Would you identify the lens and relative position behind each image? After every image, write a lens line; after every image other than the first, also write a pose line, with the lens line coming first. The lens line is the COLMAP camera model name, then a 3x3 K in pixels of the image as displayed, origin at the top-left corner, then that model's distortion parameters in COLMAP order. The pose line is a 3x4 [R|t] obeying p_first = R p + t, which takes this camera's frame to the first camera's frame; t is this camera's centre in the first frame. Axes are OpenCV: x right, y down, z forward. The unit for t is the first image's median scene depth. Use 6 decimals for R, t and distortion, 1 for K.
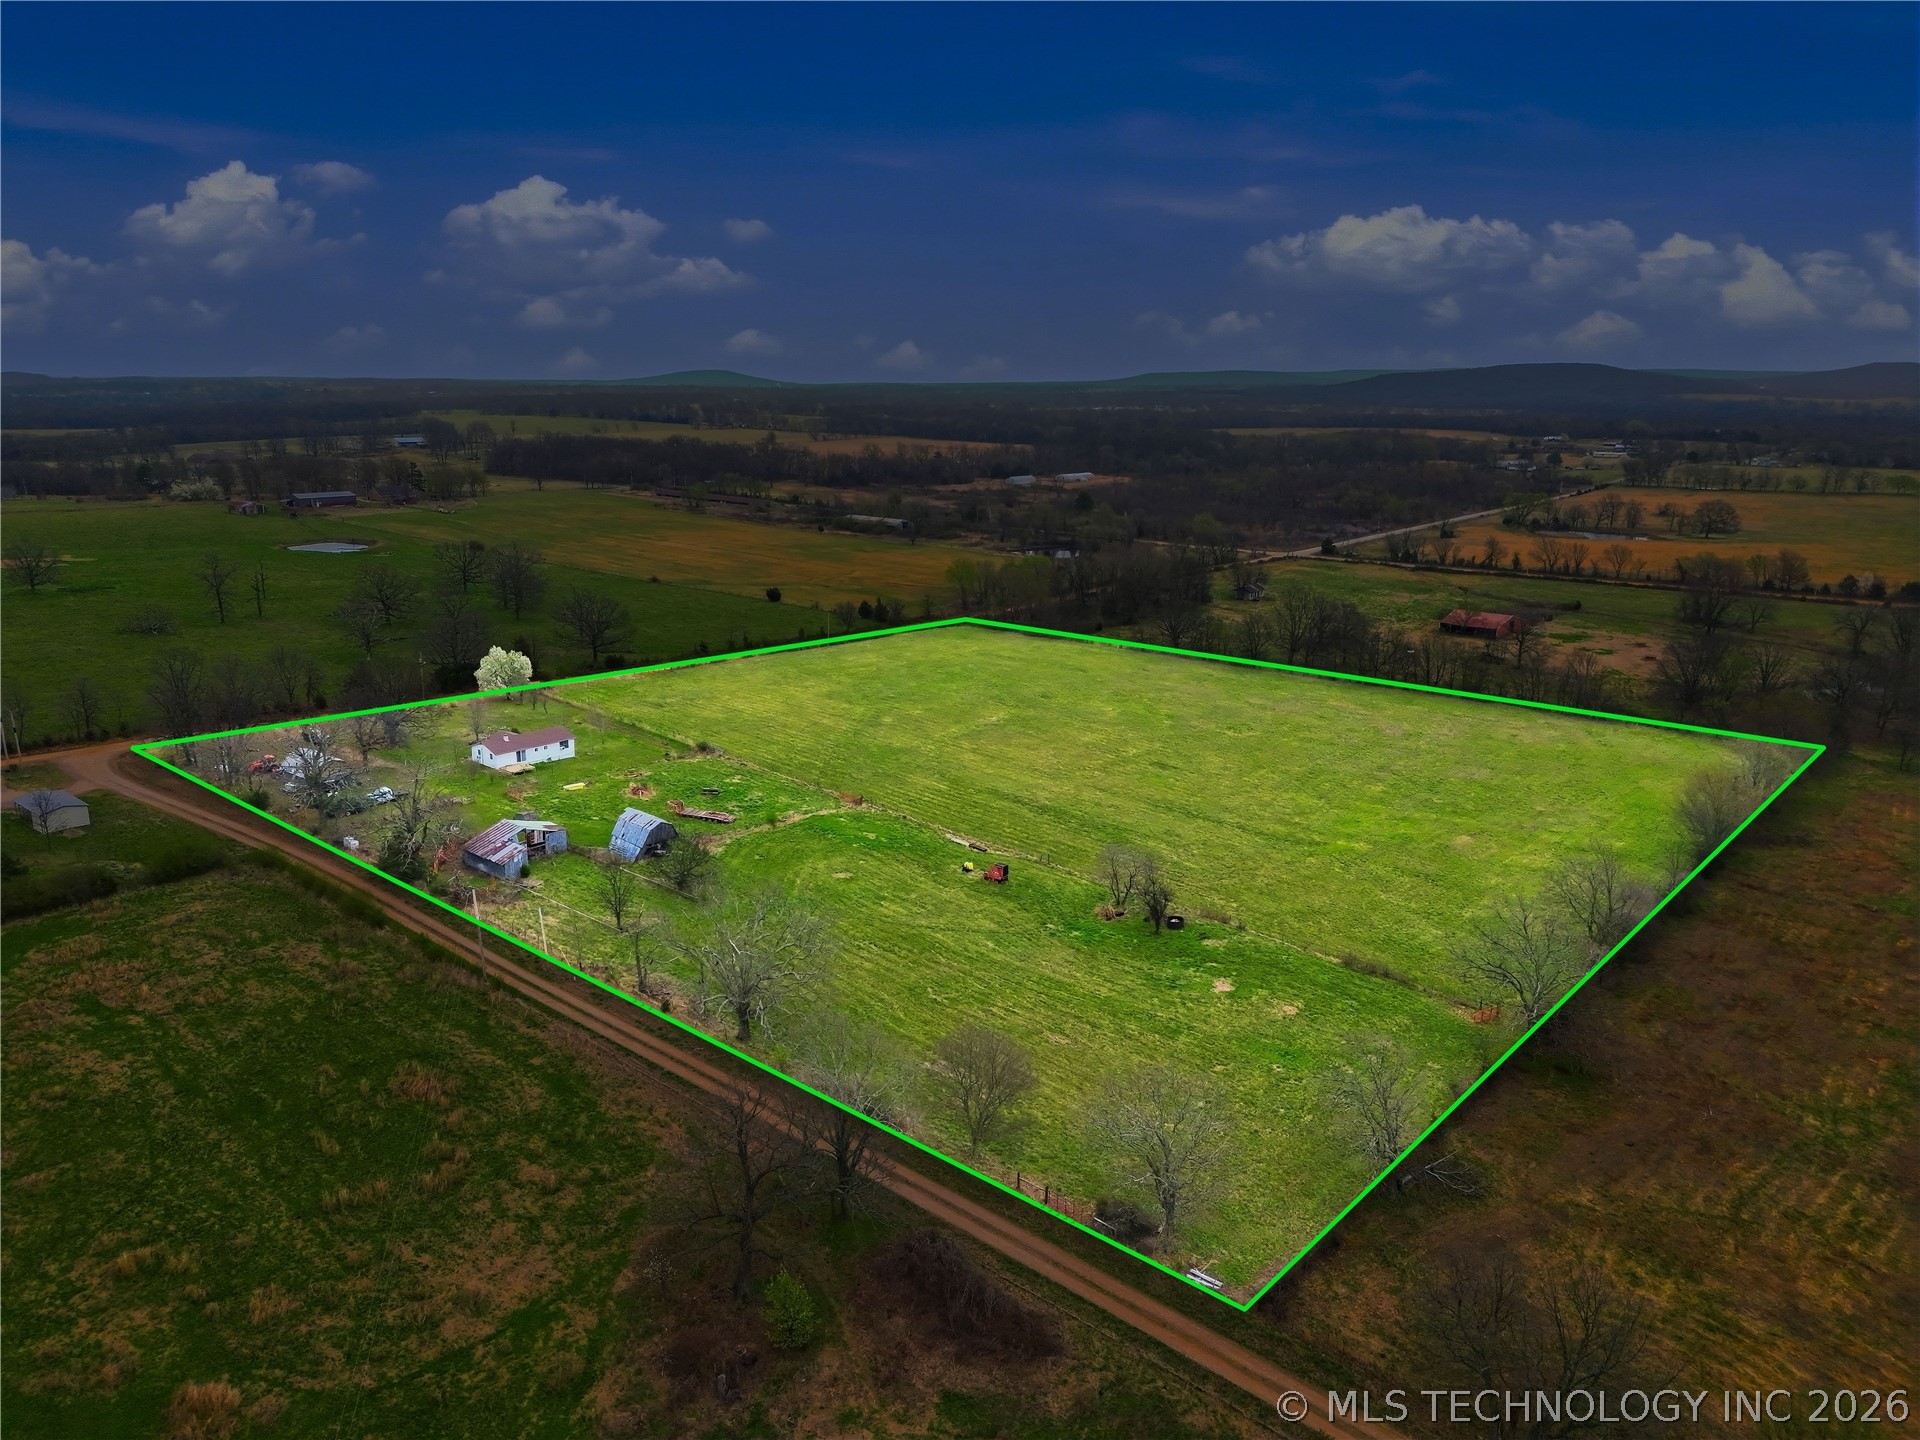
lens RADIAL K [[1340.3, 0, 960.0], [0, 1340.3, 720.0], [0, 0, 1]] dist [0.096355, -0.102162]
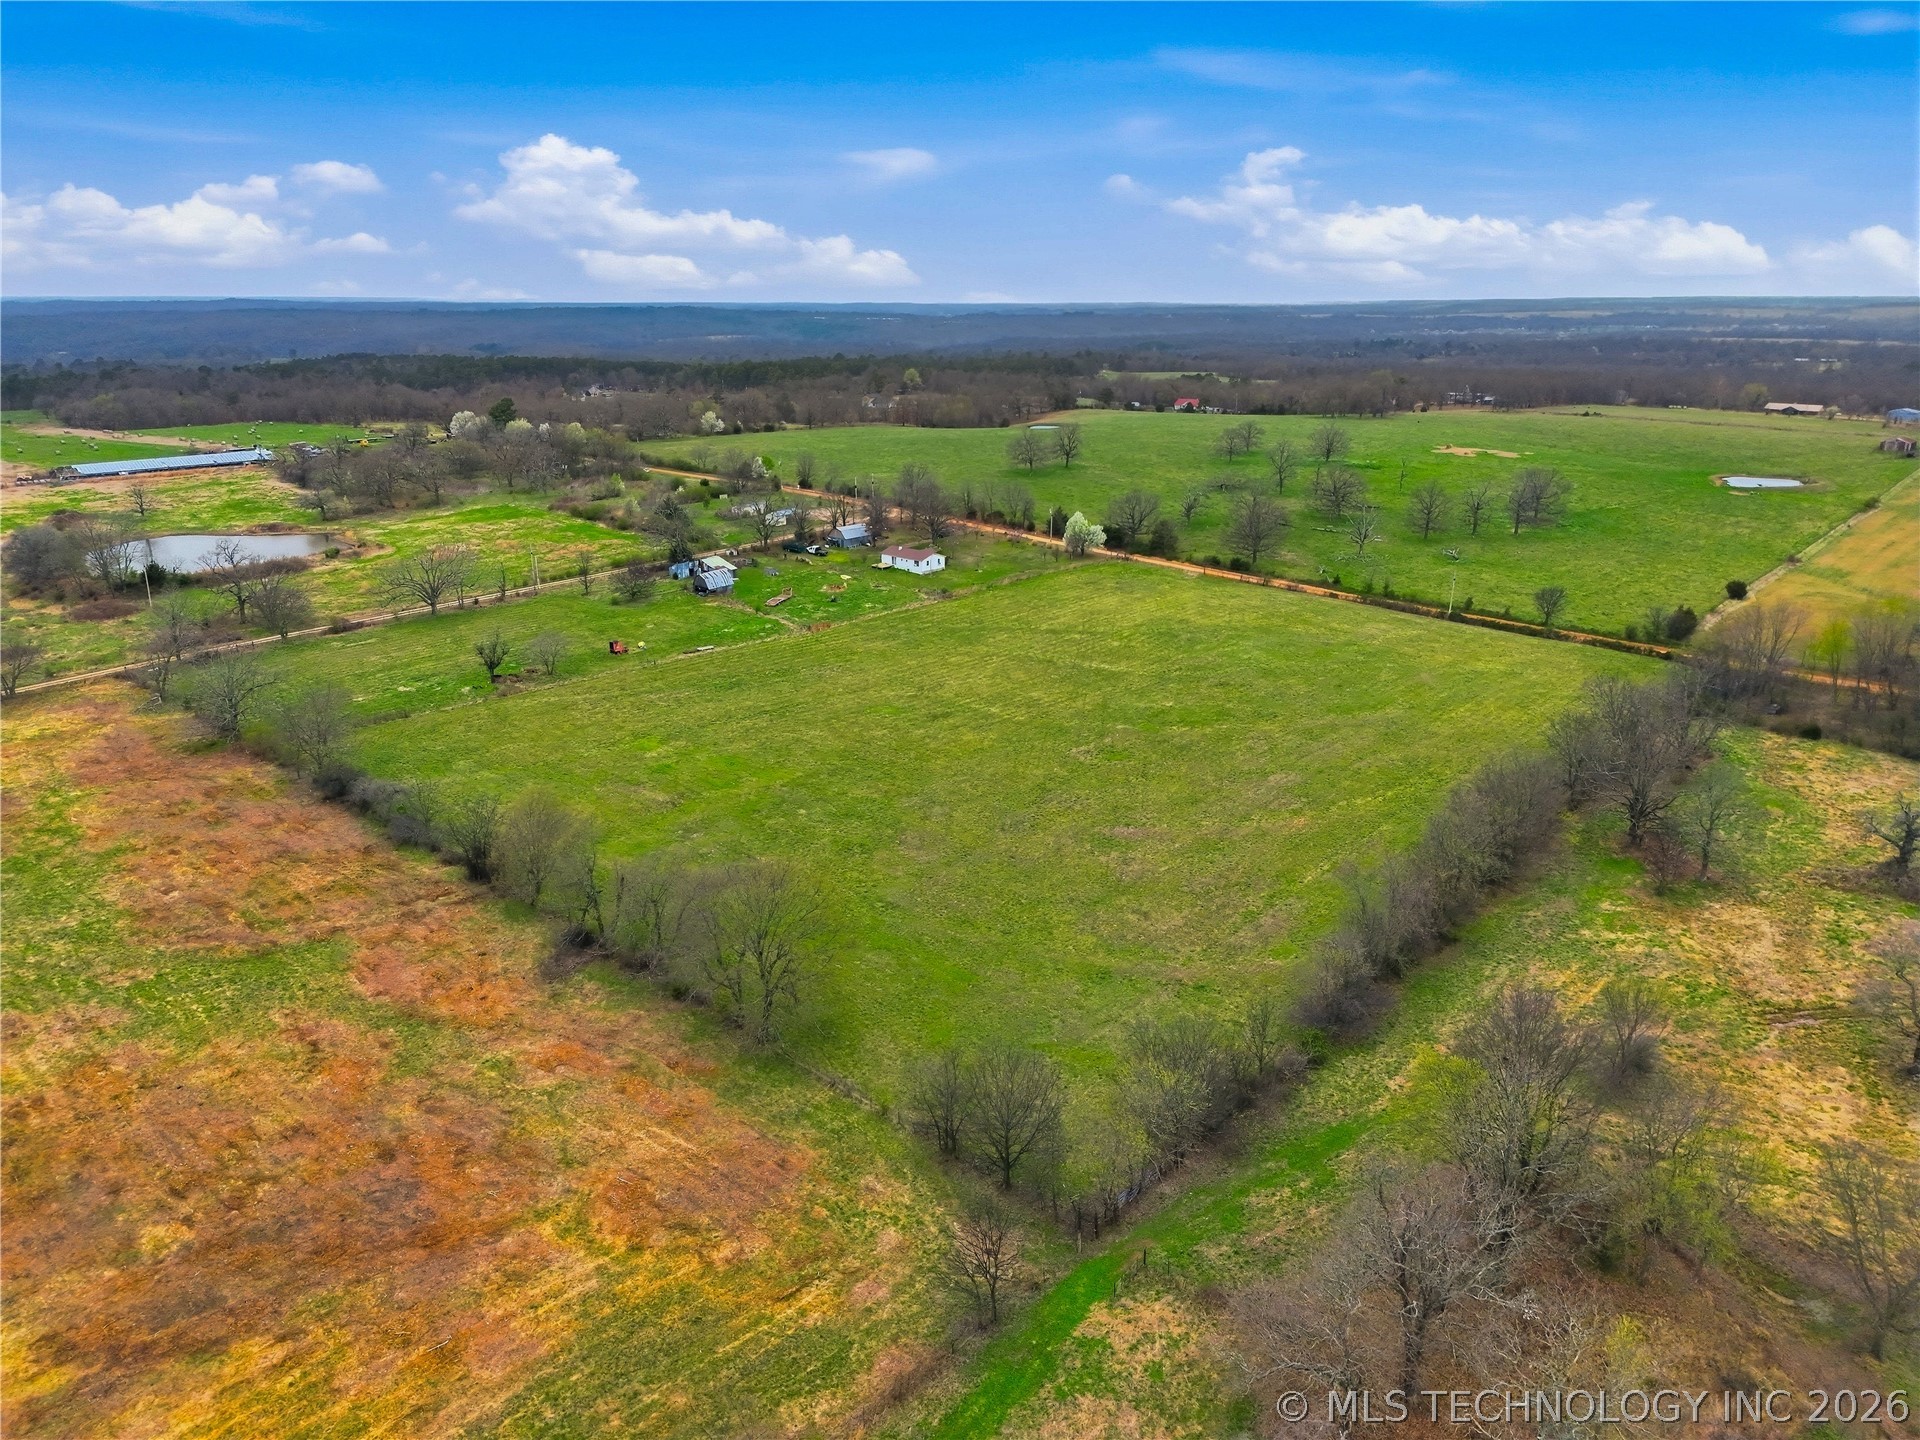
lens RADIAL K [[1340.3, 0, 960.0], [0, 1340.3, 720.0], [0, 0, 1]] dist [0.096355, -0.102162]
pose [[-0.031861, 0.296429, -0.954523, 1.747749], [-0.248030, 0.922791, 0.294853, -0.407776], [0.968228, 0.246145, 0.044122, 1.616266]]
